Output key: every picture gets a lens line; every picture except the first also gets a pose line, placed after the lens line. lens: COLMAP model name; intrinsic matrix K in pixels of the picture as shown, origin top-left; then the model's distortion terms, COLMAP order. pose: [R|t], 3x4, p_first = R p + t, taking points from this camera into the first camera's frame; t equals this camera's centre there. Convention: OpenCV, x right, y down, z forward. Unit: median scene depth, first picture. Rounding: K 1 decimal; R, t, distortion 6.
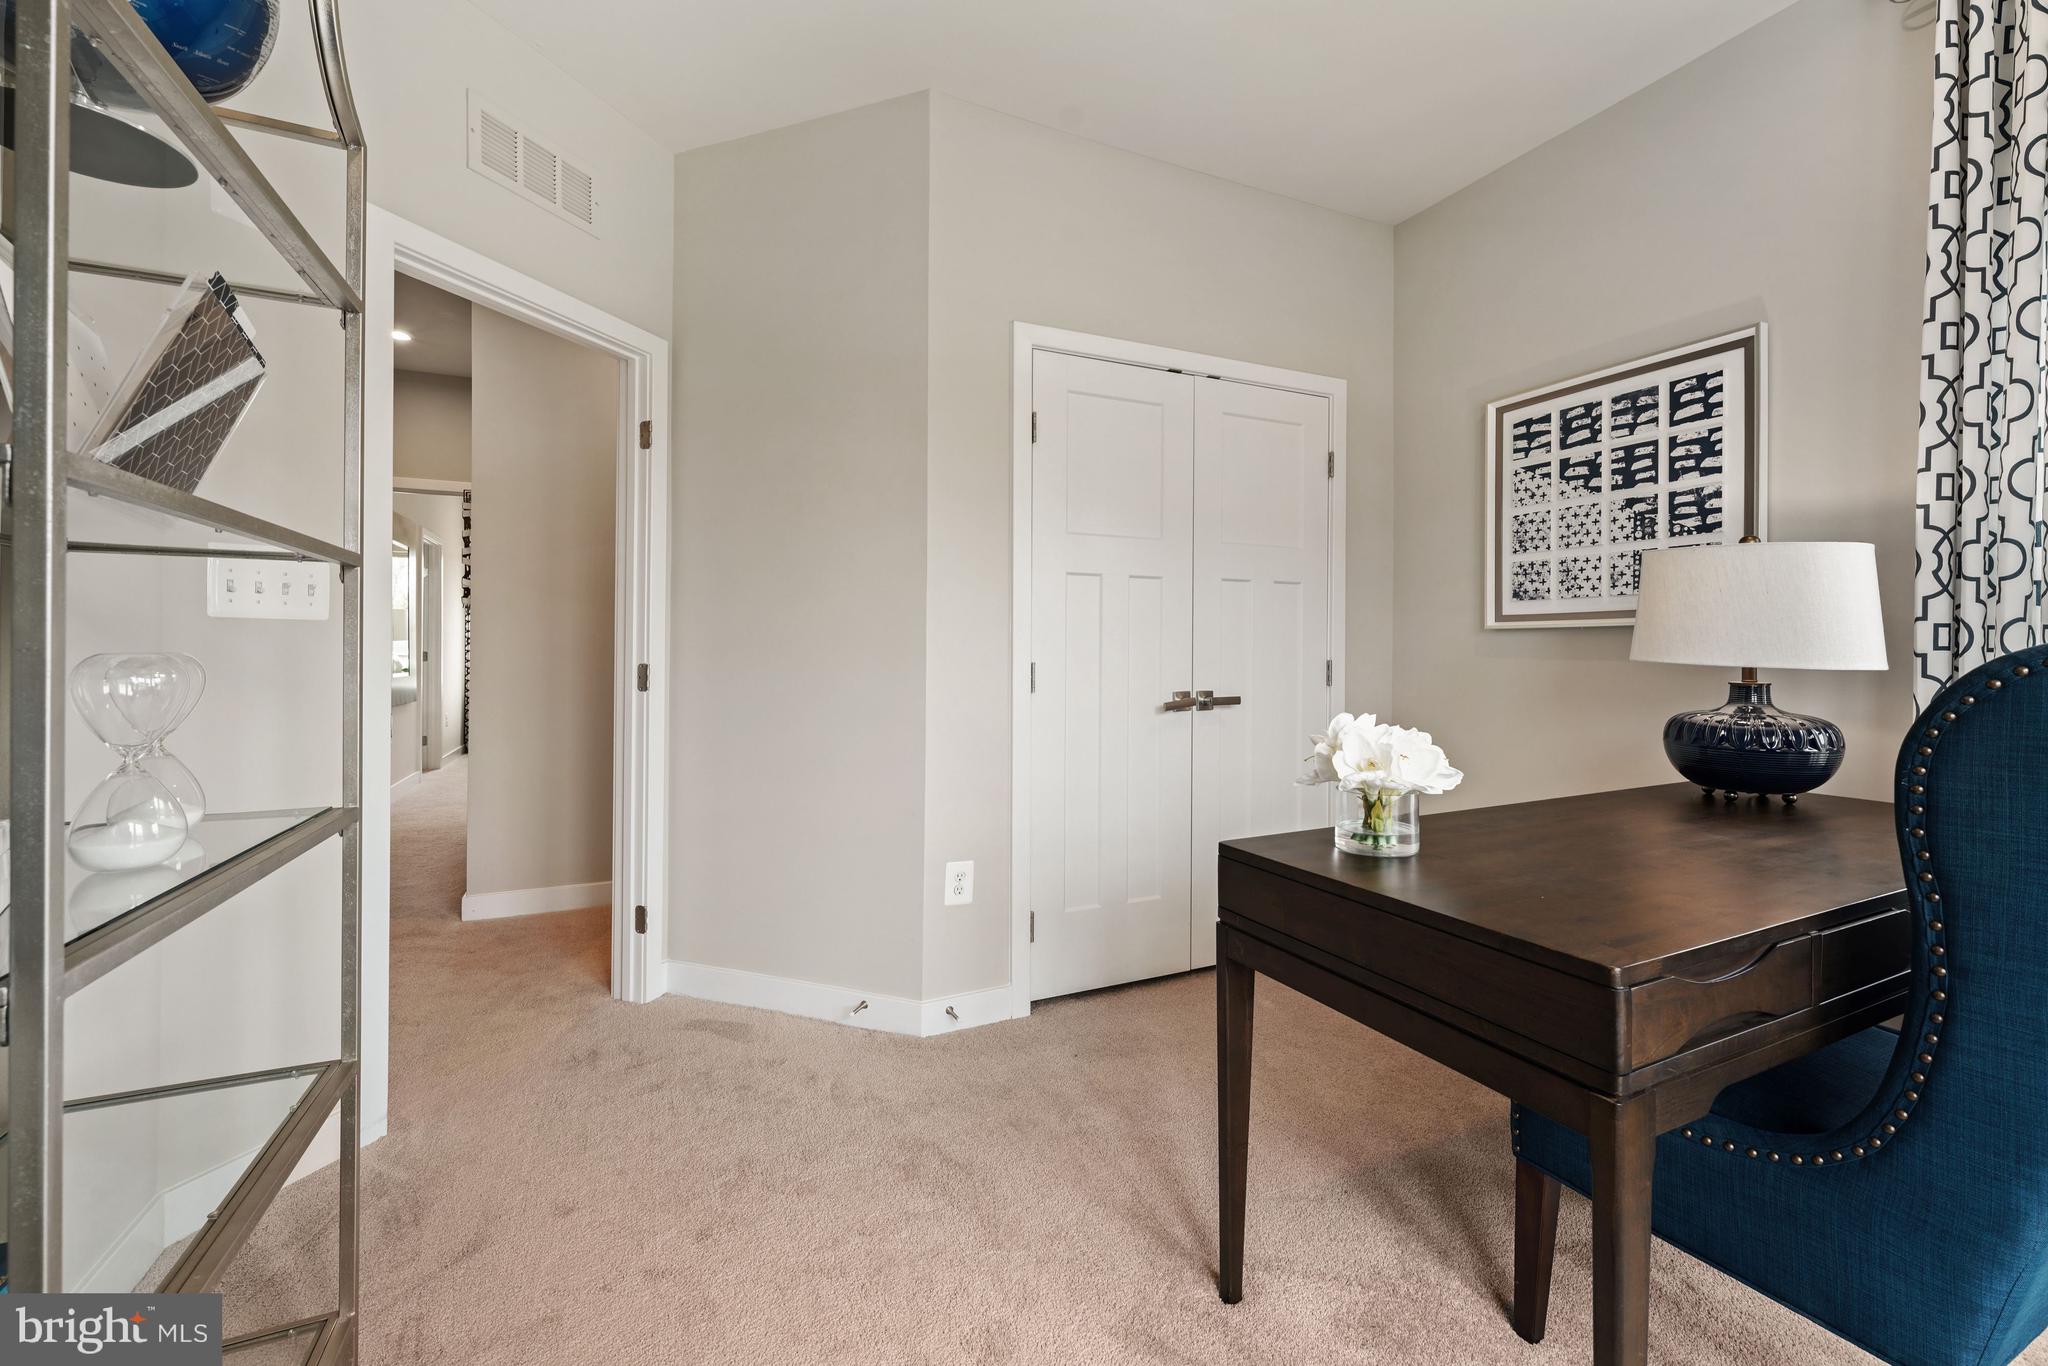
lens RADIAL K [[823.9, 0, 1022.5], [0, 823.9, 641.3], [0, 0, 1]] dist [0.001573, 0.001031]
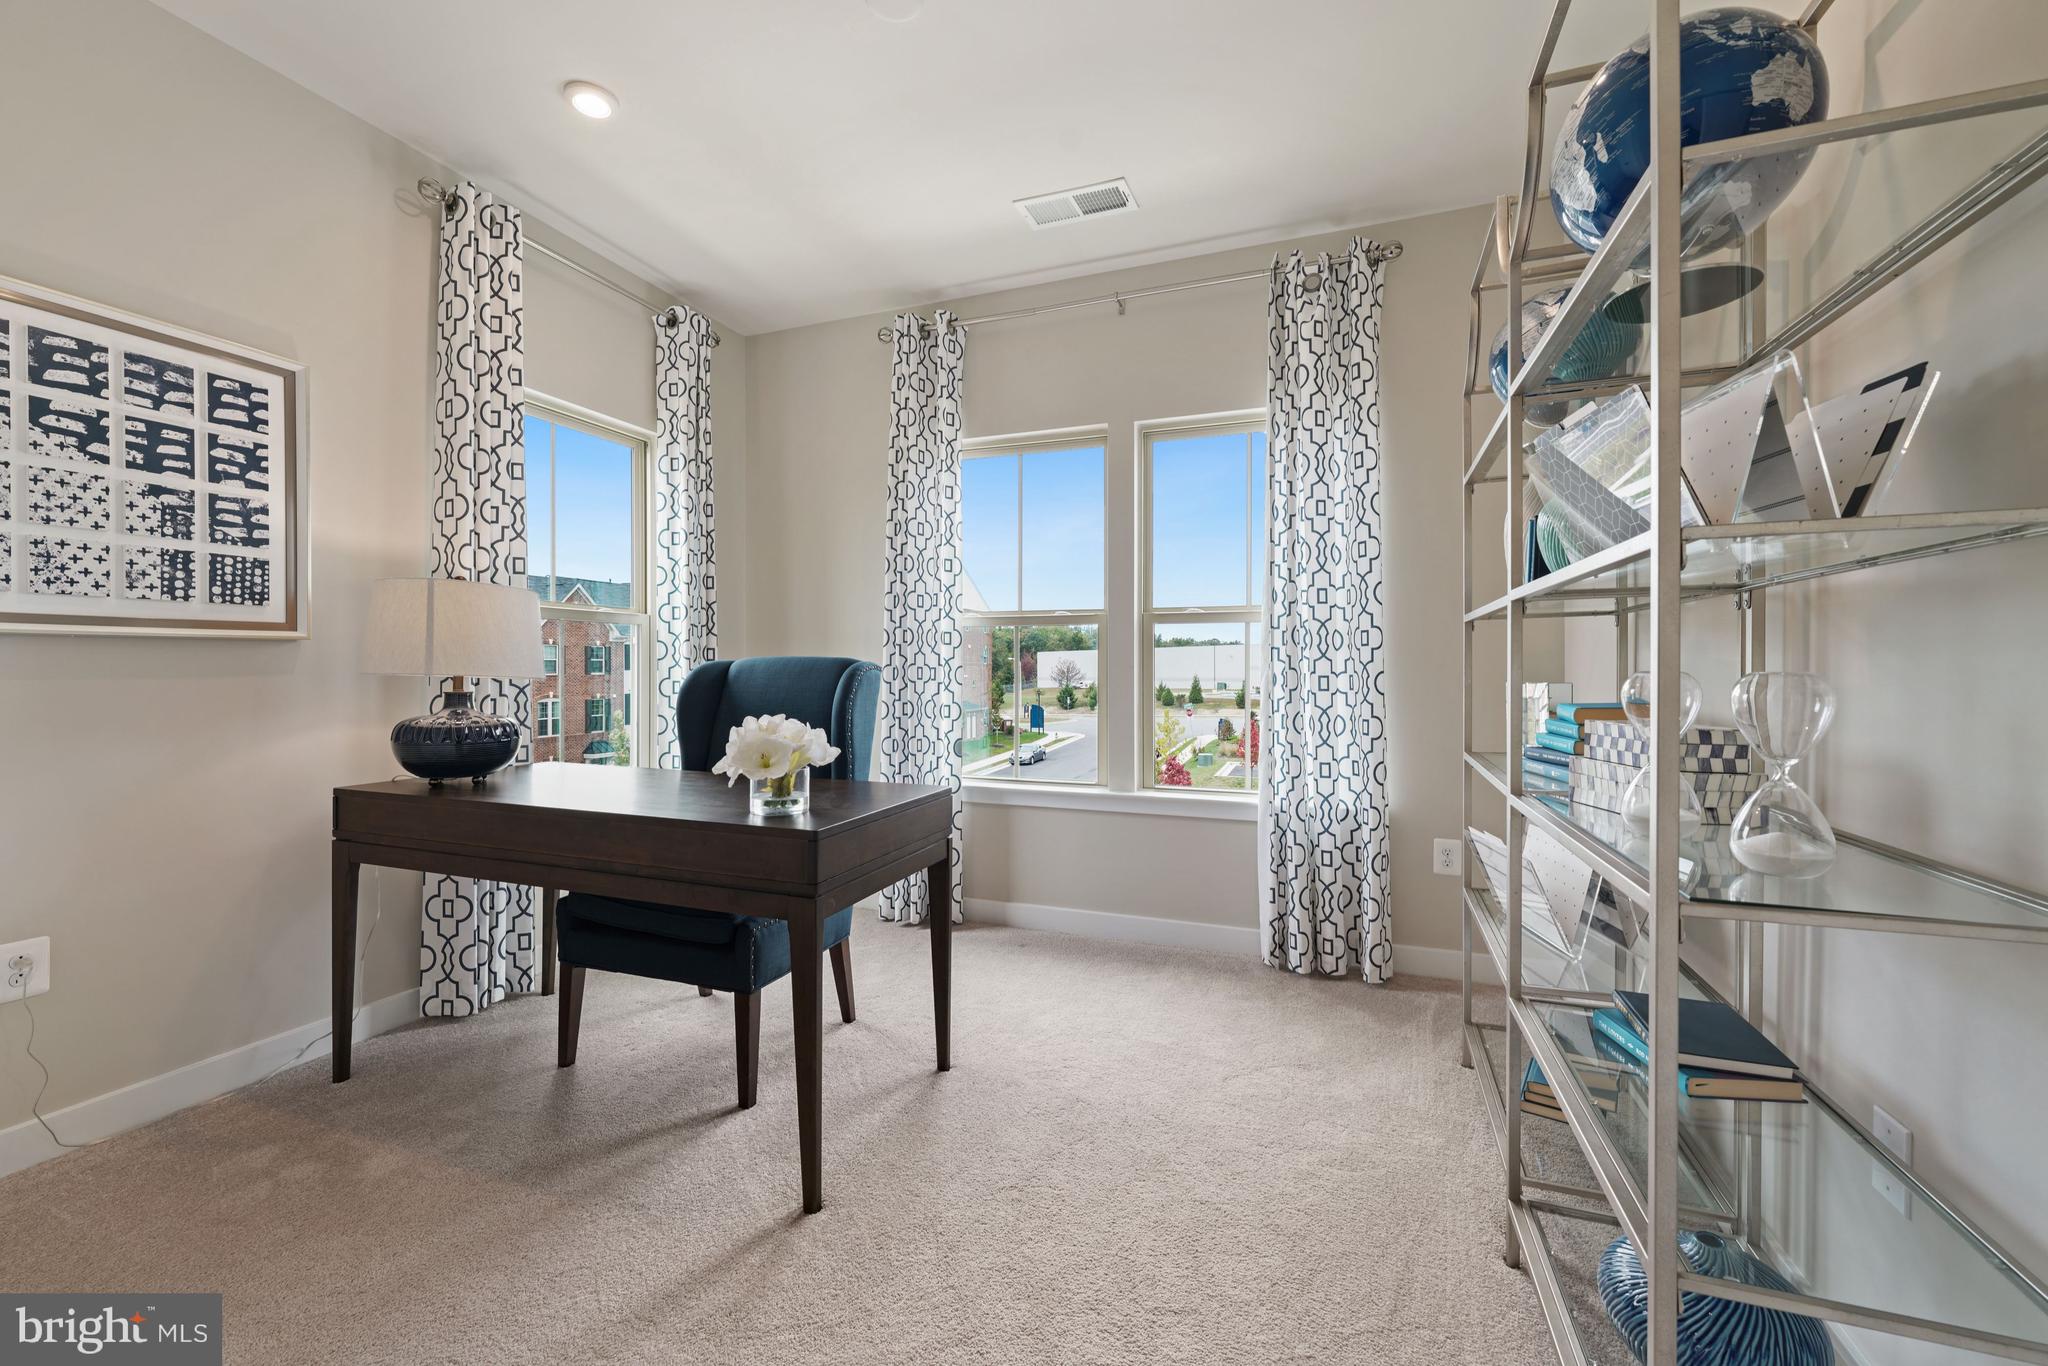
lens RADIAL K [[823.9, 0, 1023.7], [0, 823.9, 678.6], [0, 0, 1]] dist [0.001573, 0.001031]
pose [[-0.693495, -0.003841, 0.720451, -0.486068], [-0.000018, 0.999986, 0.005314, 0.019310], [-0.720461, 0.003673, -0.693486, 0.952069]]
